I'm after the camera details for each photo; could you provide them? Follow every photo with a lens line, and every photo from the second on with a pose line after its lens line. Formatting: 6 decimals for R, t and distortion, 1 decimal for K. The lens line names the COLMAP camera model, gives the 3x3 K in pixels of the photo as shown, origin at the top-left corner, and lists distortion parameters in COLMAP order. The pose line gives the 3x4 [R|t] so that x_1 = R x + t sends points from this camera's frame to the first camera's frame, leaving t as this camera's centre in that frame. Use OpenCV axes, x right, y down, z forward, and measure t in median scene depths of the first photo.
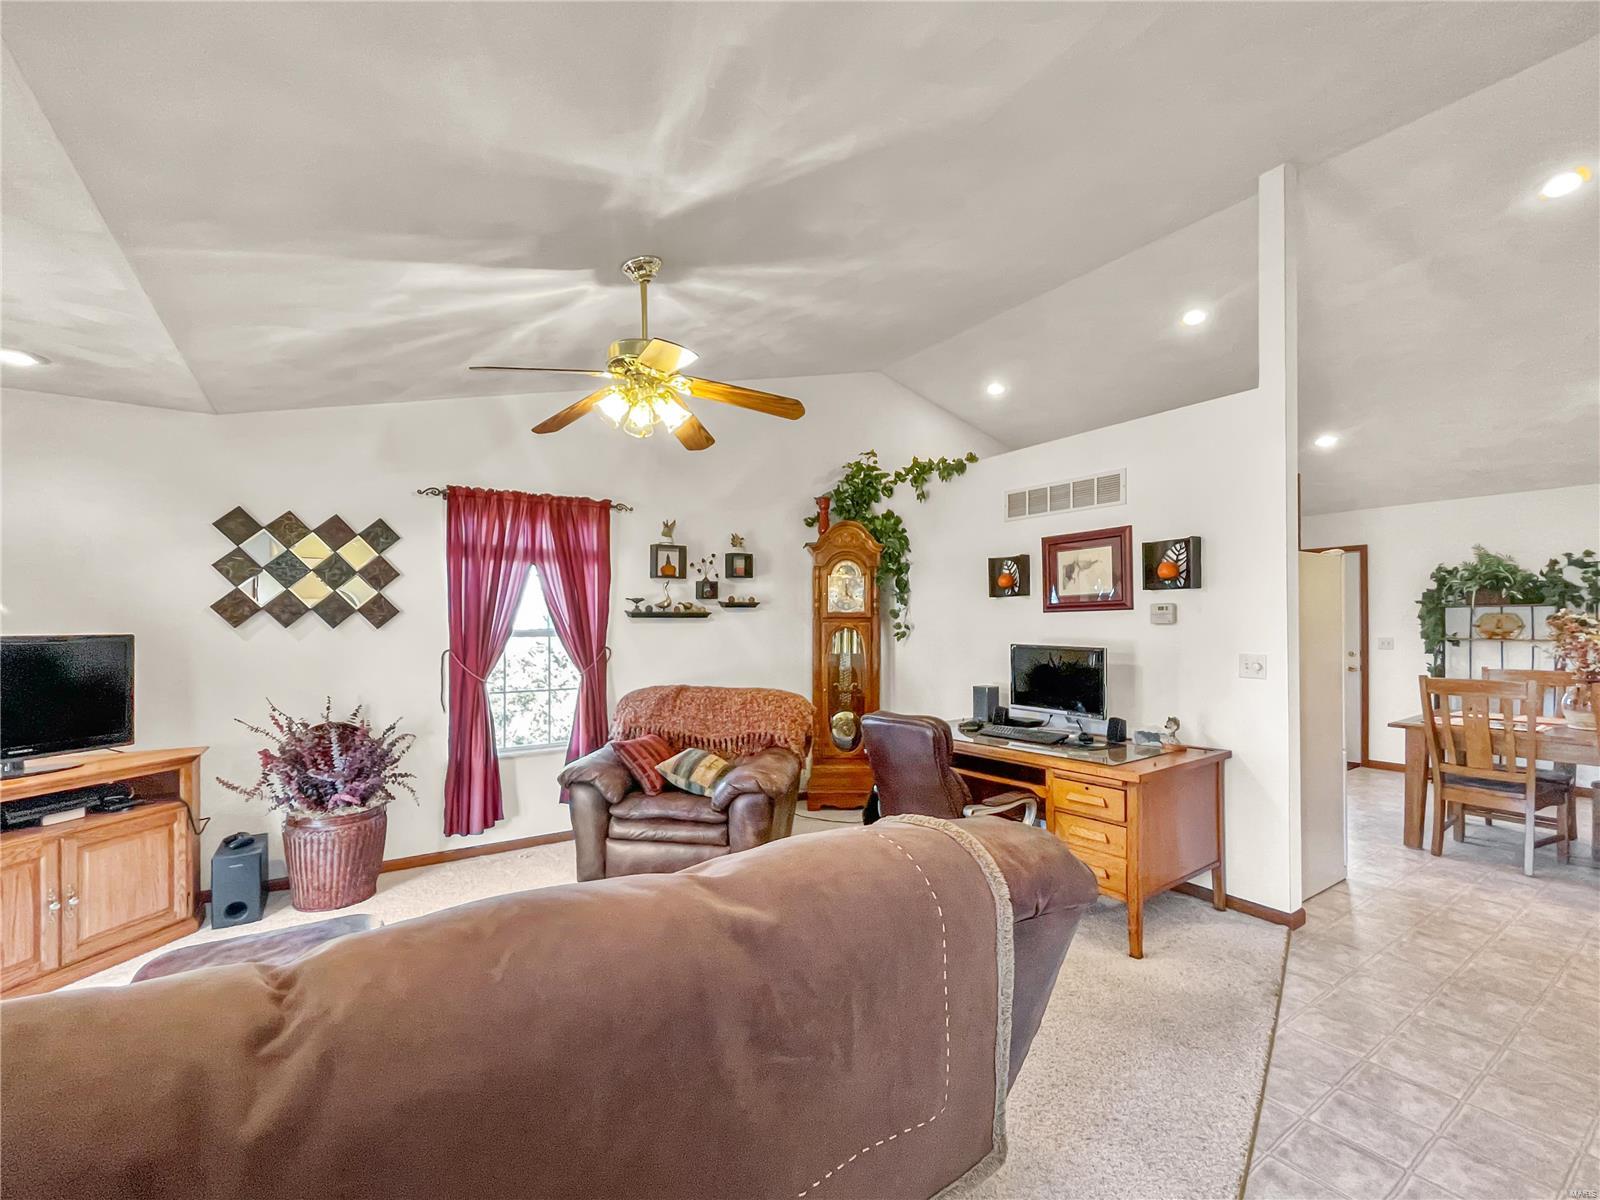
lens RADIAL K [[656.7, 0, 812.9], [0, 656.7, 632.9], [0, 0, 1]] dist [-0.007458, -0.000631]
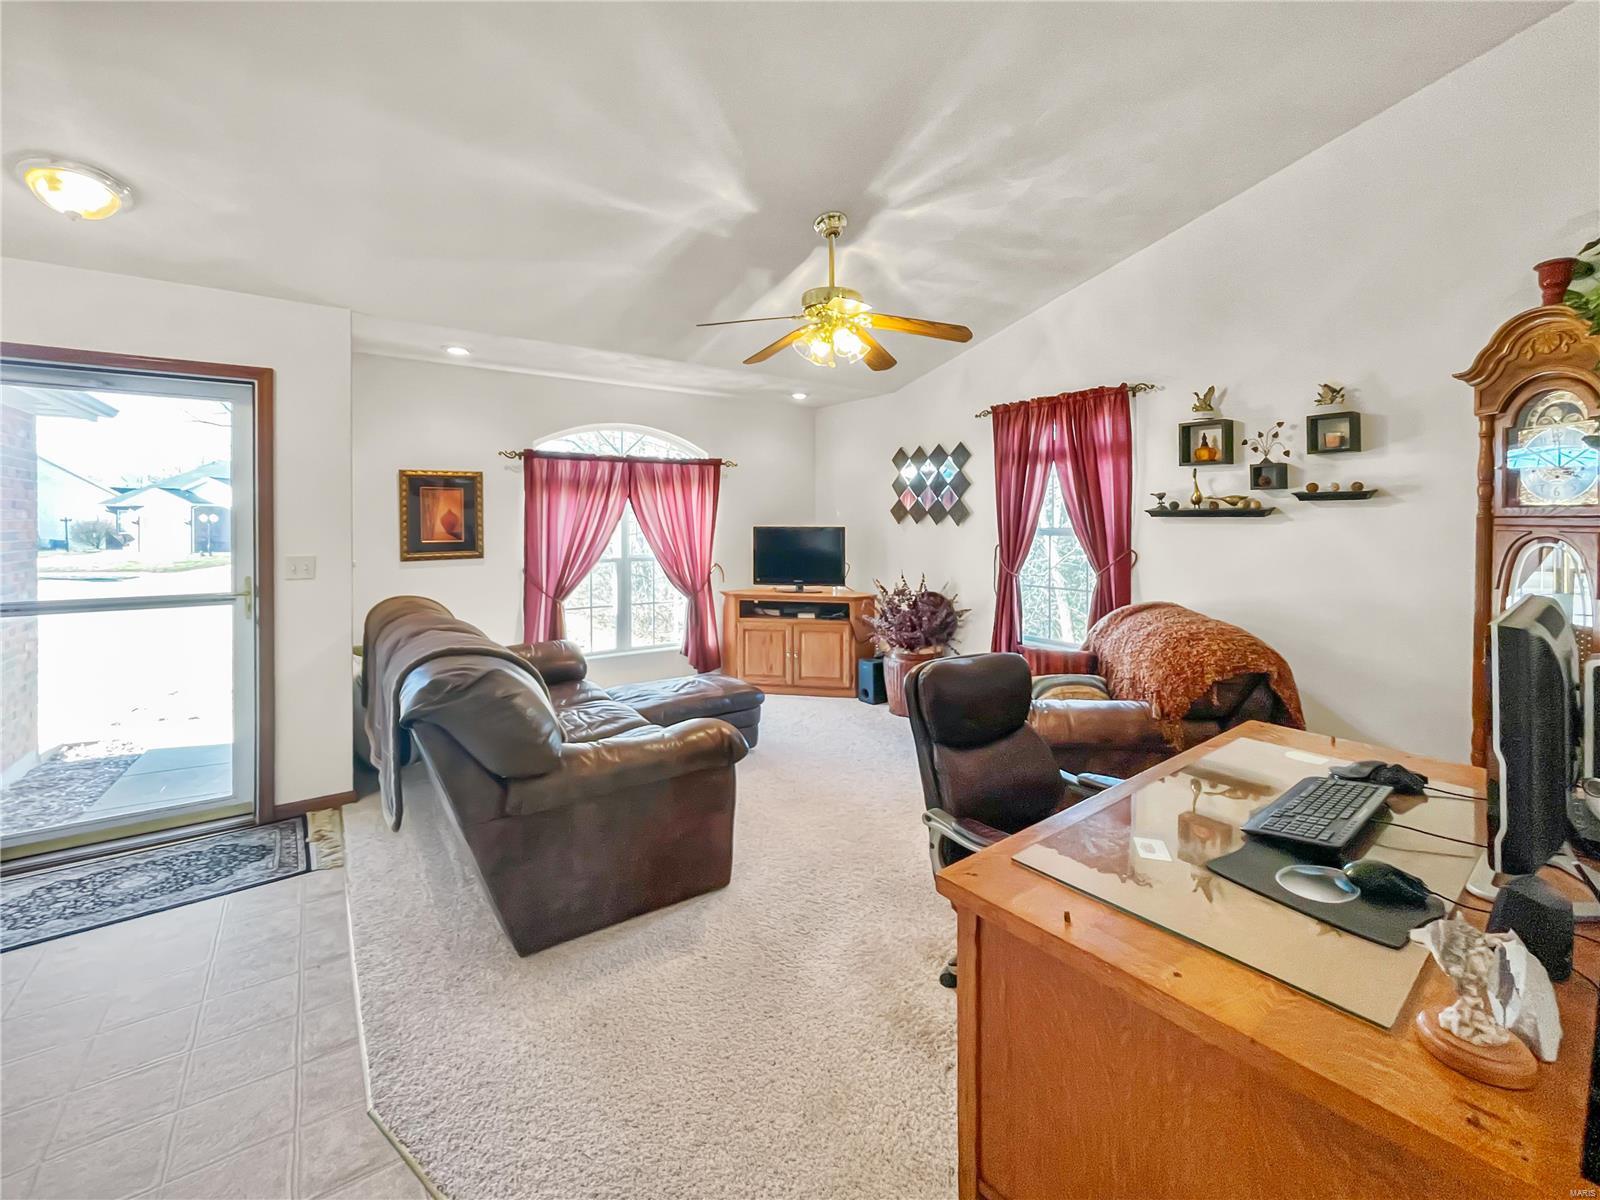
lens RADIAL K [[656.7, 0, 795.0], [0, 656.7, 583.6], [0, 0, 1]] dist [-0.007458, -0.000631]
pose [[0.067367, 0.109379, -0.991715, 0.581551], [-0.000708, 0.993978, 0.109580, -0.031305], [0.997728, -0.006680, 0.067039, 0.513063]]
